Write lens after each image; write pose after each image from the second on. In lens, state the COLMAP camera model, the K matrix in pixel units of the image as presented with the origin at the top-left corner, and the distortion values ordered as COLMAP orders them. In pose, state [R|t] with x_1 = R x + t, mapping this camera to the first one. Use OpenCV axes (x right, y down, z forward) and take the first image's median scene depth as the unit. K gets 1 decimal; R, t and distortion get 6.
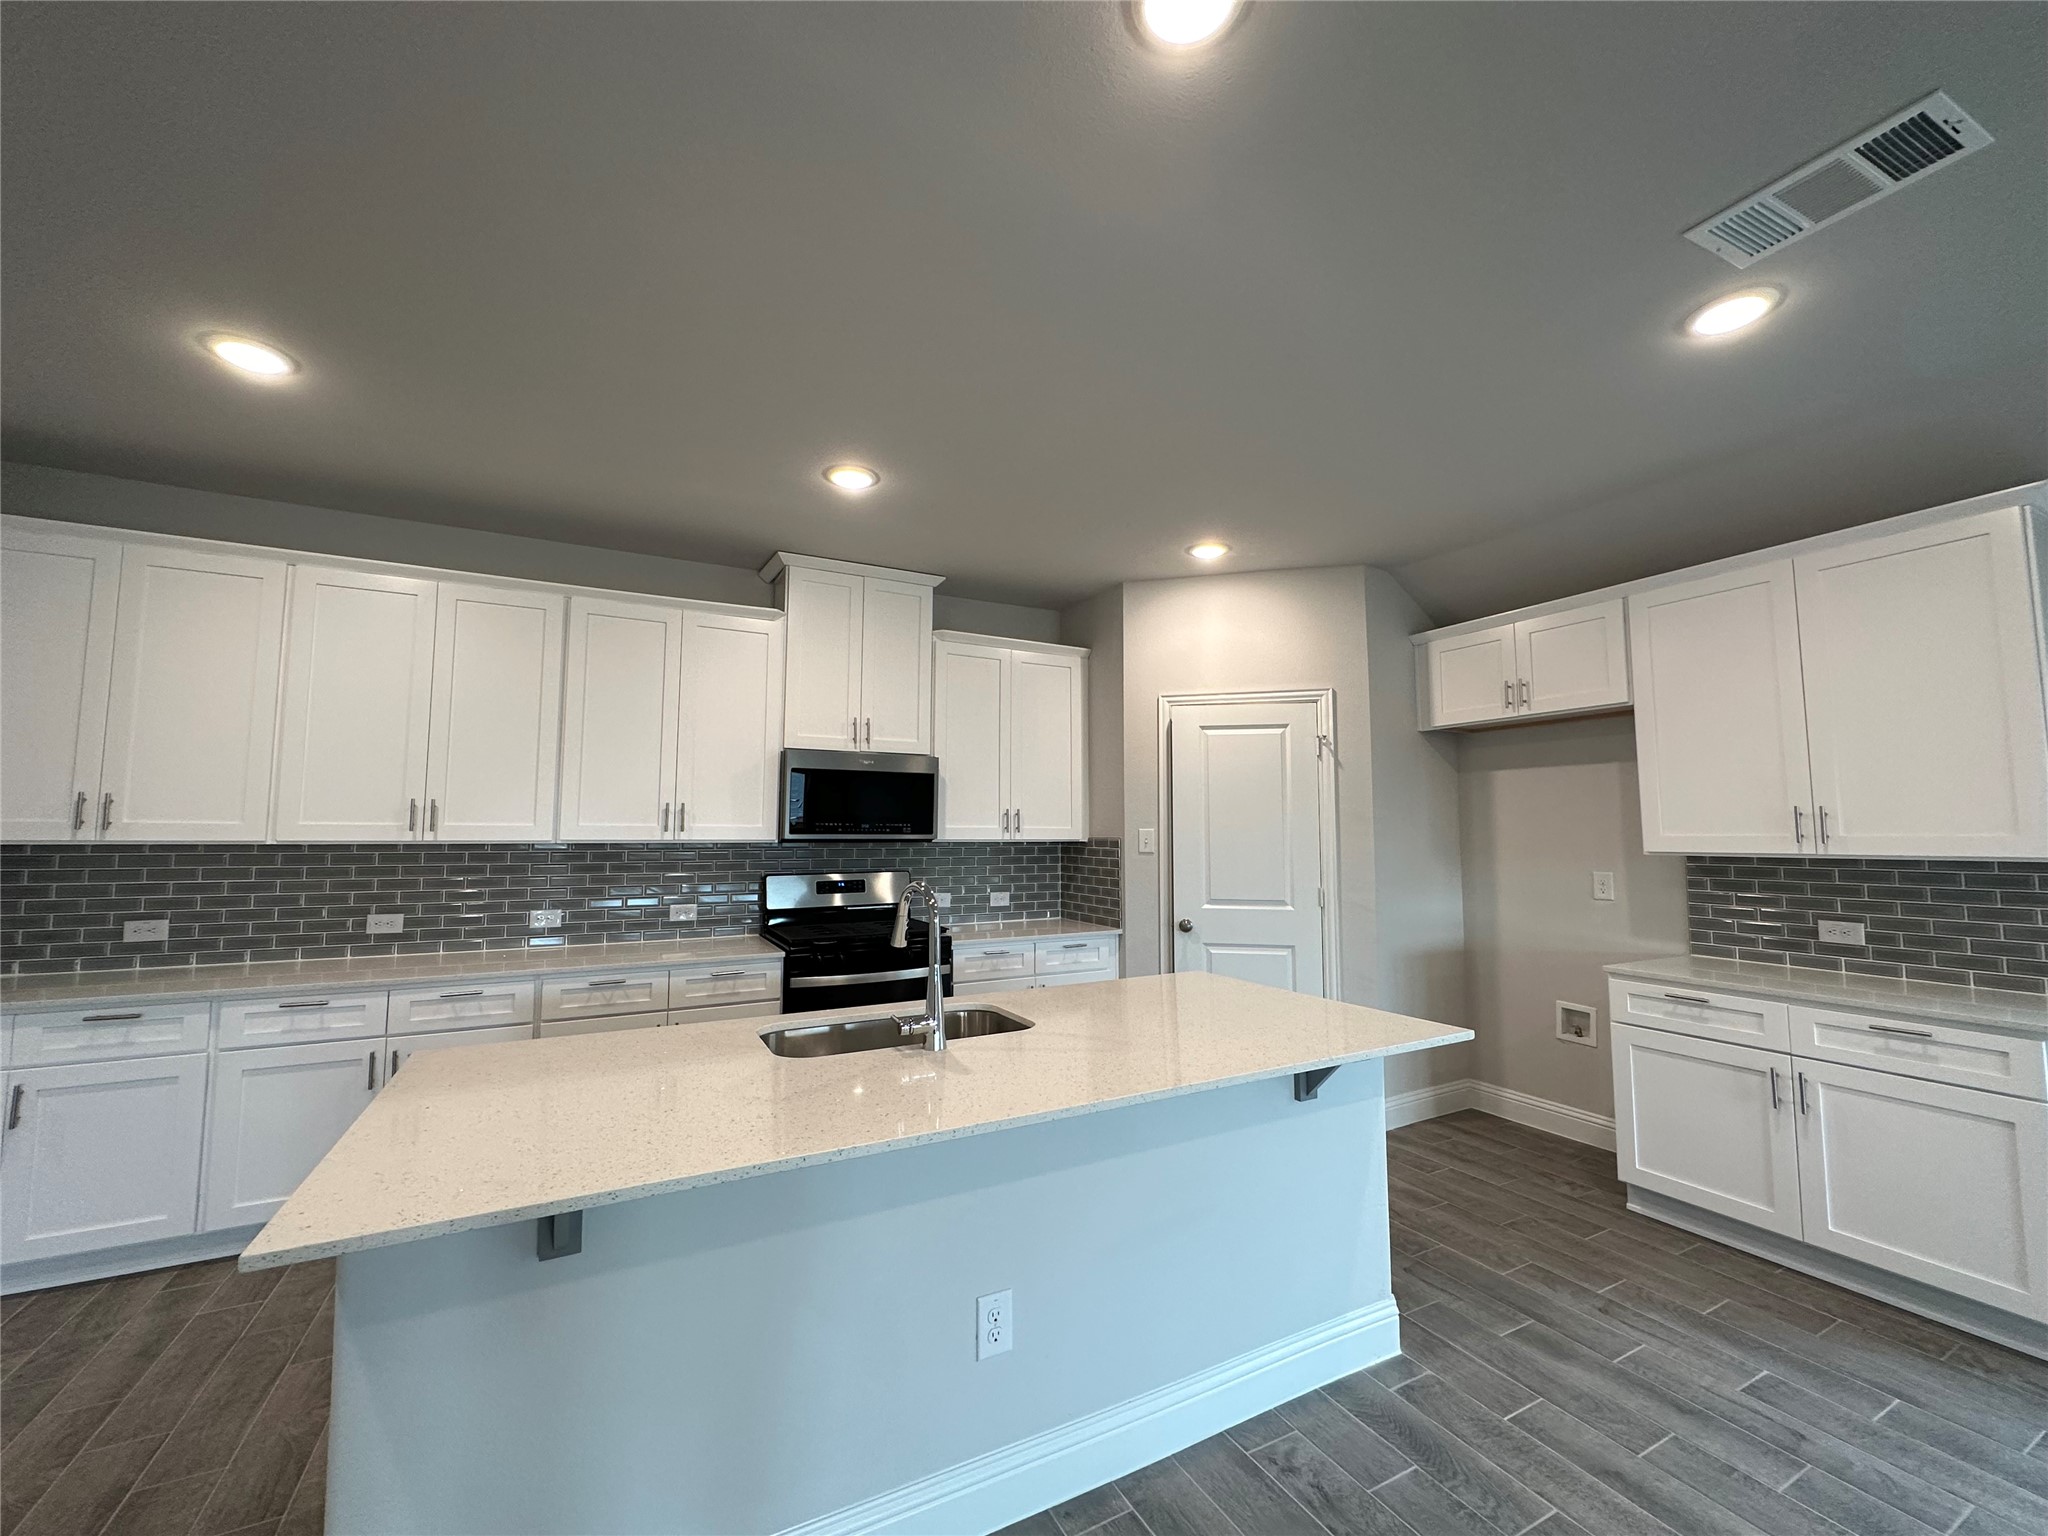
lens RADIAL K [[819.6, 0, 1019.5], [0, 819.6, 766.0], [0, 0, 1]] dist [0.001497, 0.000110]
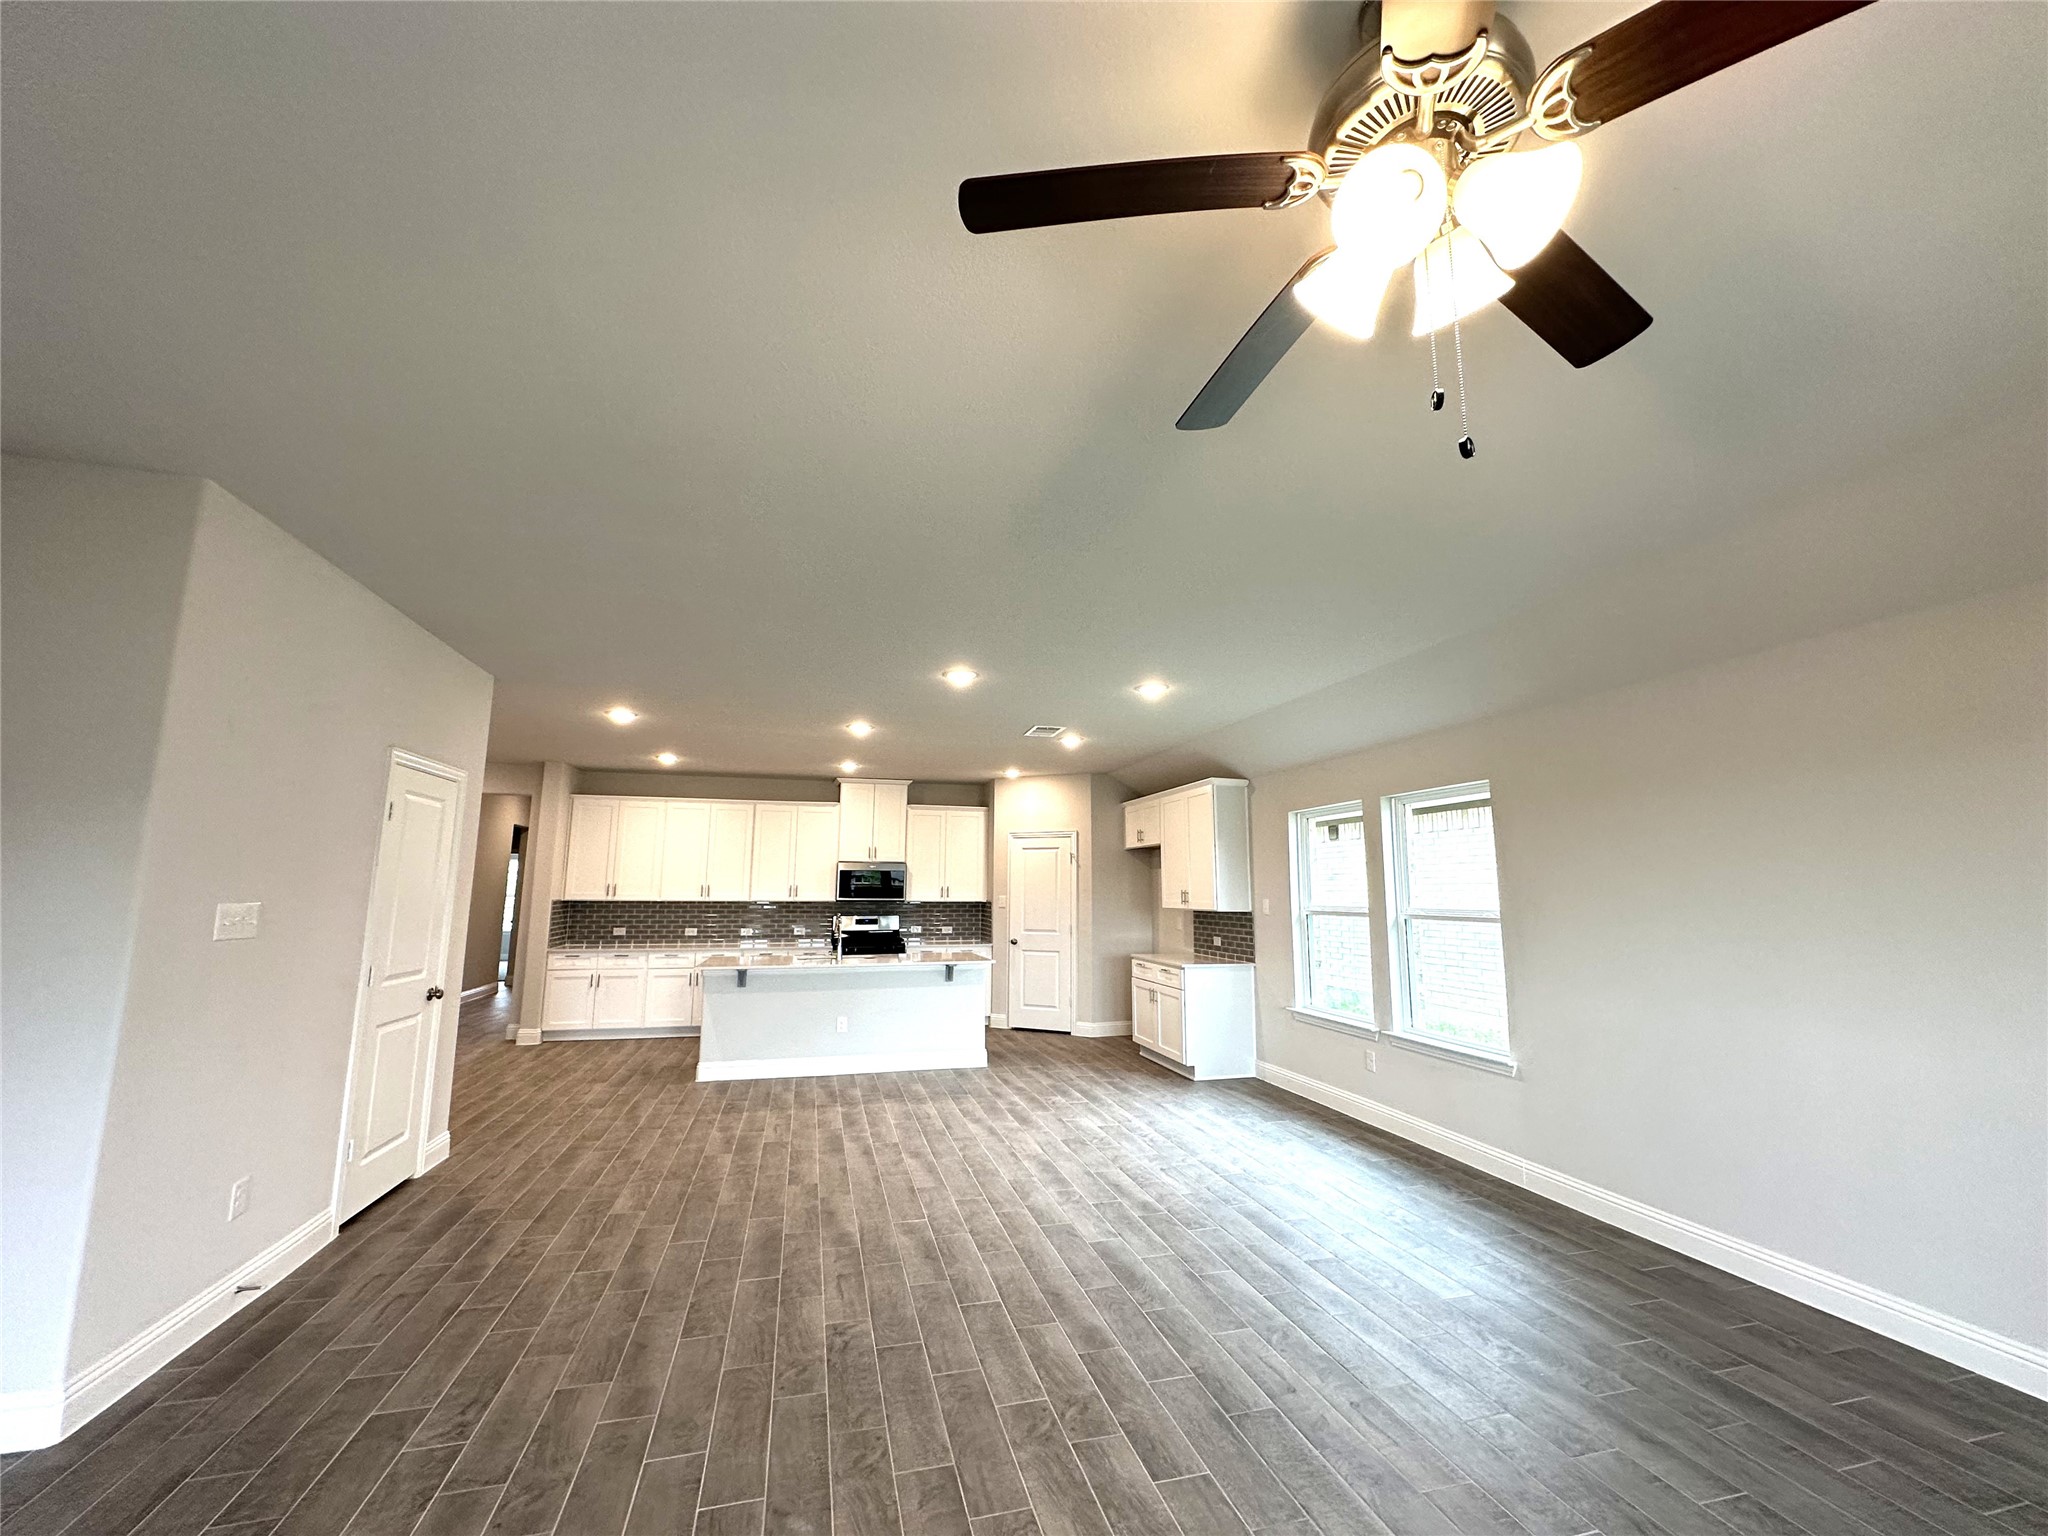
lens RADIAL K [[819.6, 0, 1027.5], [0, 819.6, 771.3], [0, 0, 1]] dist [0.001497, 0.000110]
pose [[0.975382, -0.028710, -0.218645, 0.751458], [0.014407, 0.997667, -0.066731, -0.112990], [0.220051, 0.061938, 0.973520, -1.169790]]
